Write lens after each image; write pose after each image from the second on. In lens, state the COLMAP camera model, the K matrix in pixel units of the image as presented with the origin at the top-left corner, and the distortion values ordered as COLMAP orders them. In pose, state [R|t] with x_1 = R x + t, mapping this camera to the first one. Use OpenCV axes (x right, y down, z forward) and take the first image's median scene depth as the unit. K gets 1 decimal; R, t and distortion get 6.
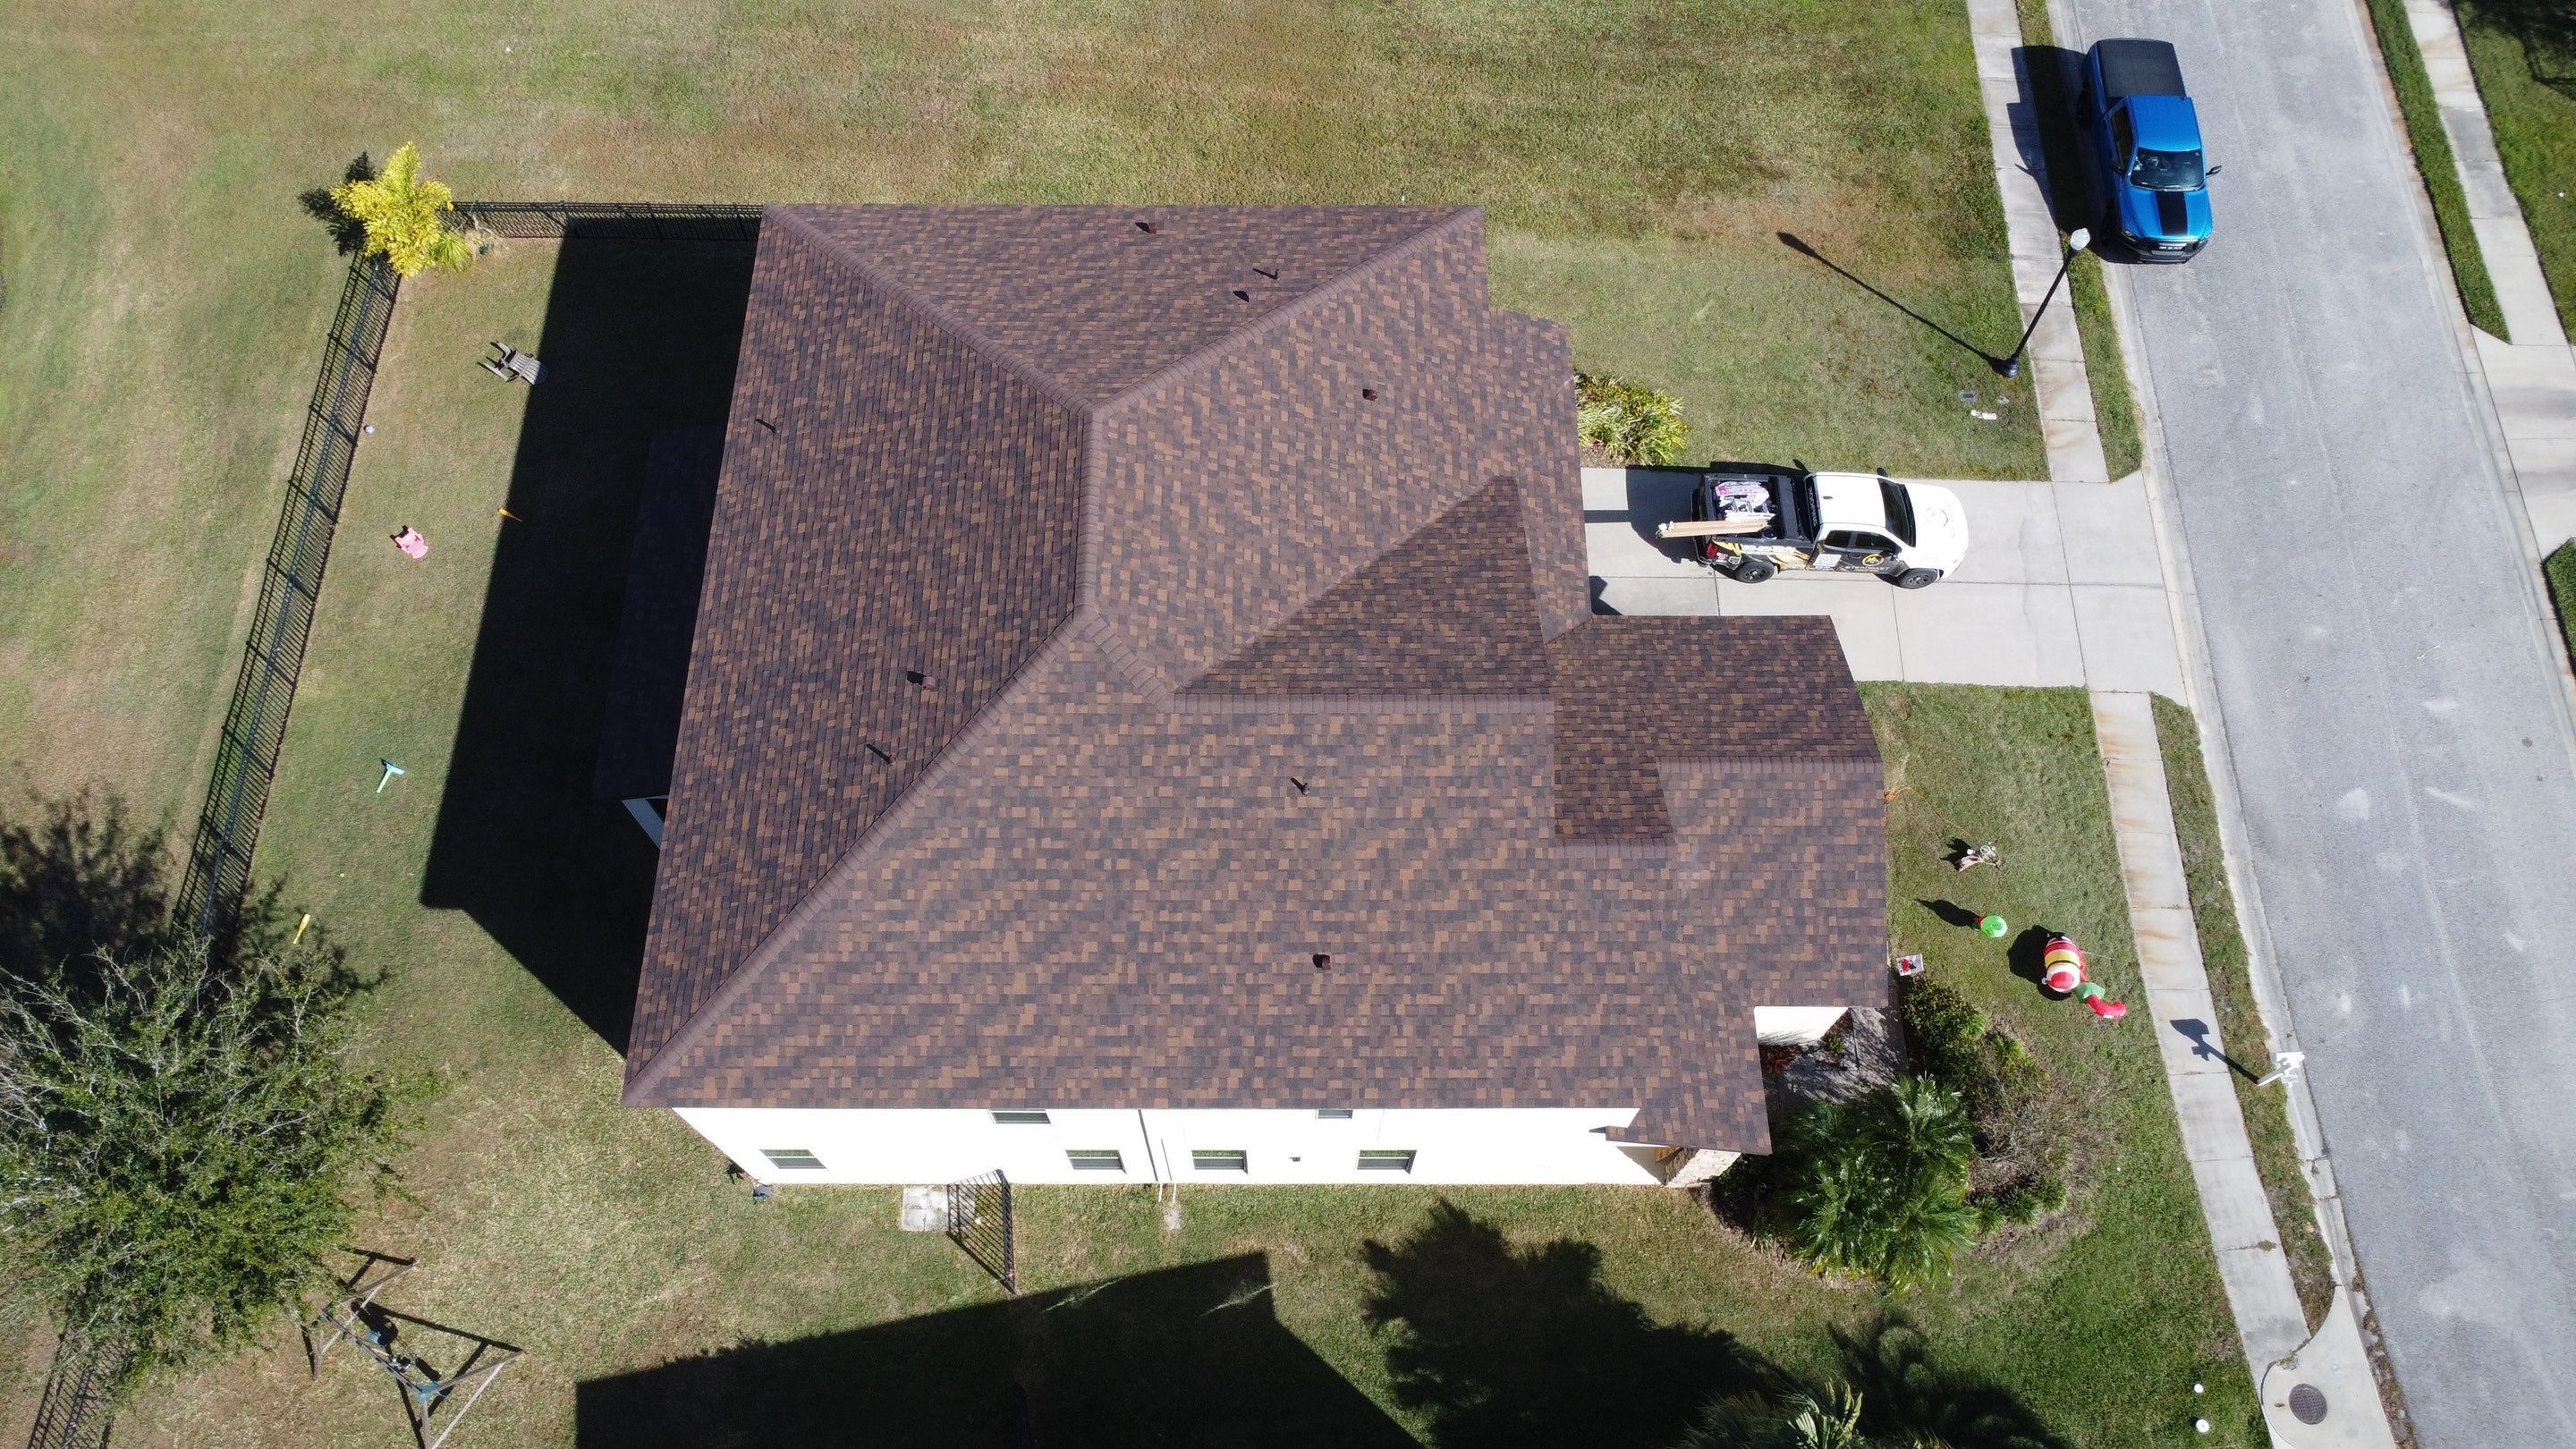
lens RADIAL K [[1871.3, 0, 1292.3], [0, 1871.3, 714.1], [0, 0, 1]] dist [-0.026426, -0.010203]
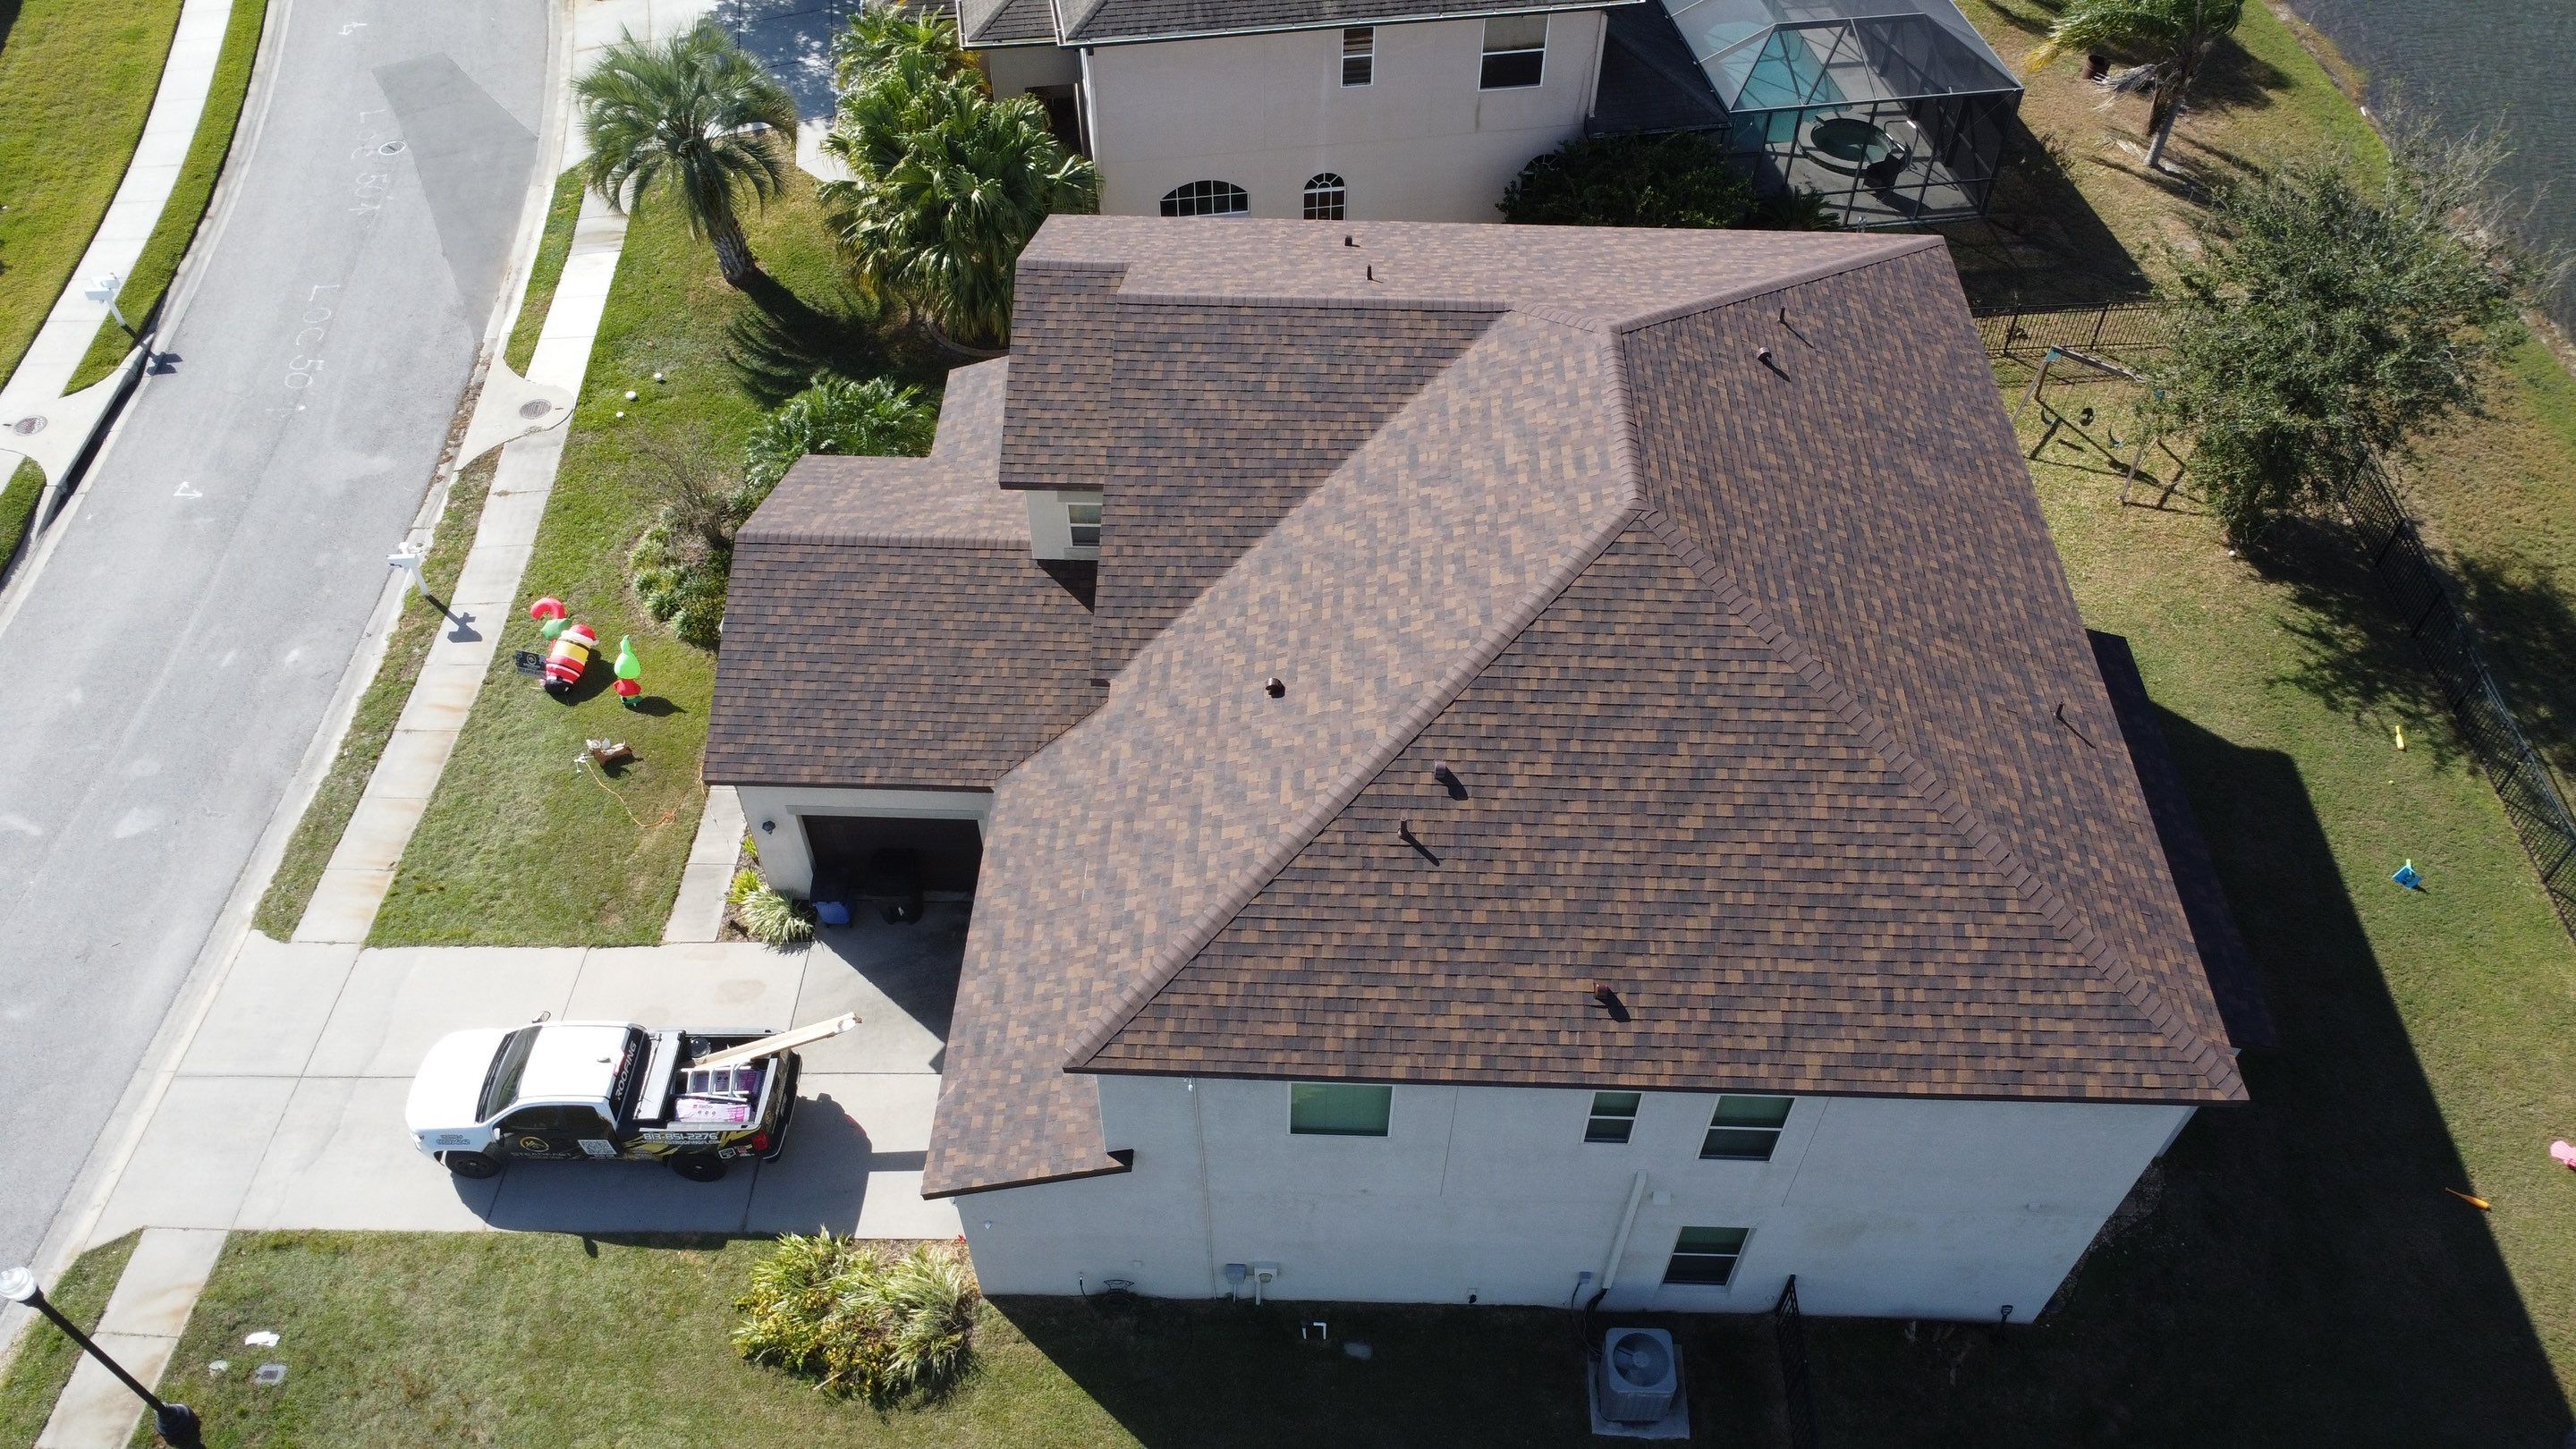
lens RADIAL K [[1871.3, 0, 1283.4], [0, 1871.3, 724.2], [0, 0, 1]] dist [-0.026426, -0.010203]
pose [[-0.999372, -0.033214, 0.012314, 0.026372], [0.023845, -0.373709, 0.927240, -0.798197], [-0.026196, 0.926951, 0.374266, 0.674591]]
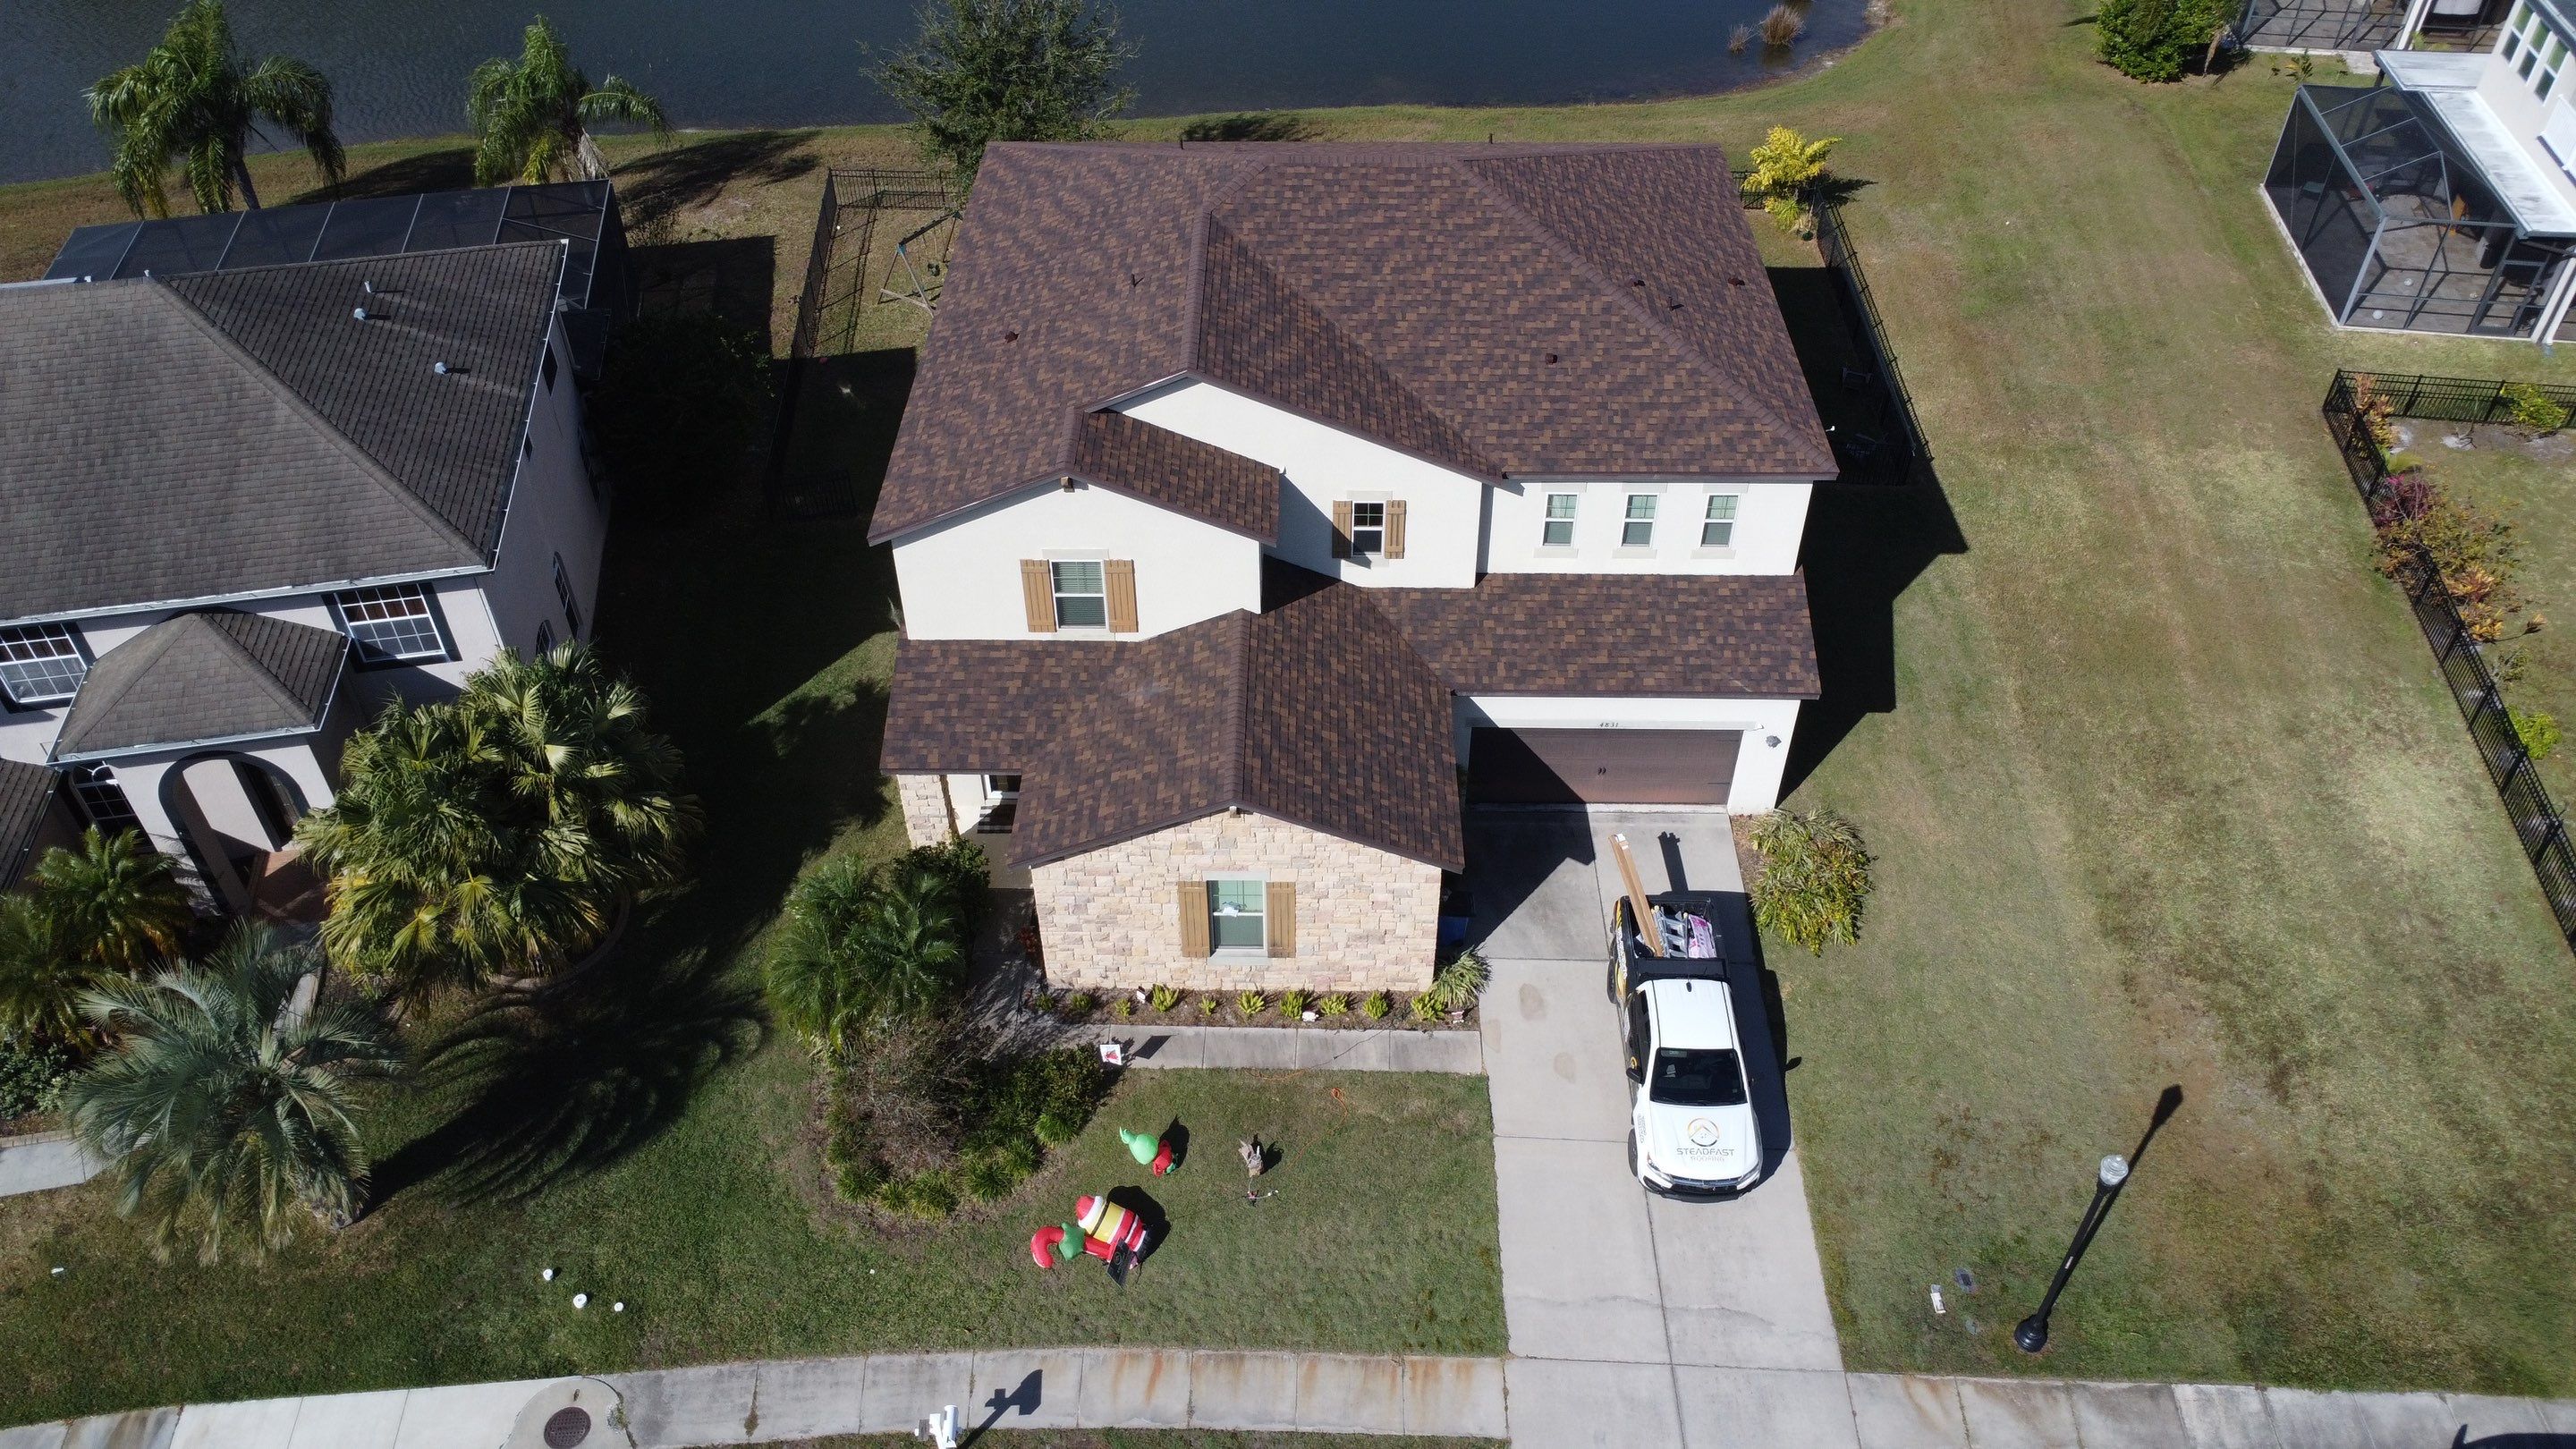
lens RADIAL K [[1871.3, 0, 1299.9], [0, 1871.3, 721.0], [0, 0, 1]] dist [-0.026426, -0.010203]
pose [[-0.011346, 0.664164, -0.747501, 0.912009], [-0.895133, 0.326424, 0.303619, -0.276598], [0.445655, 0.672557, 0.590811, 0.401631]]
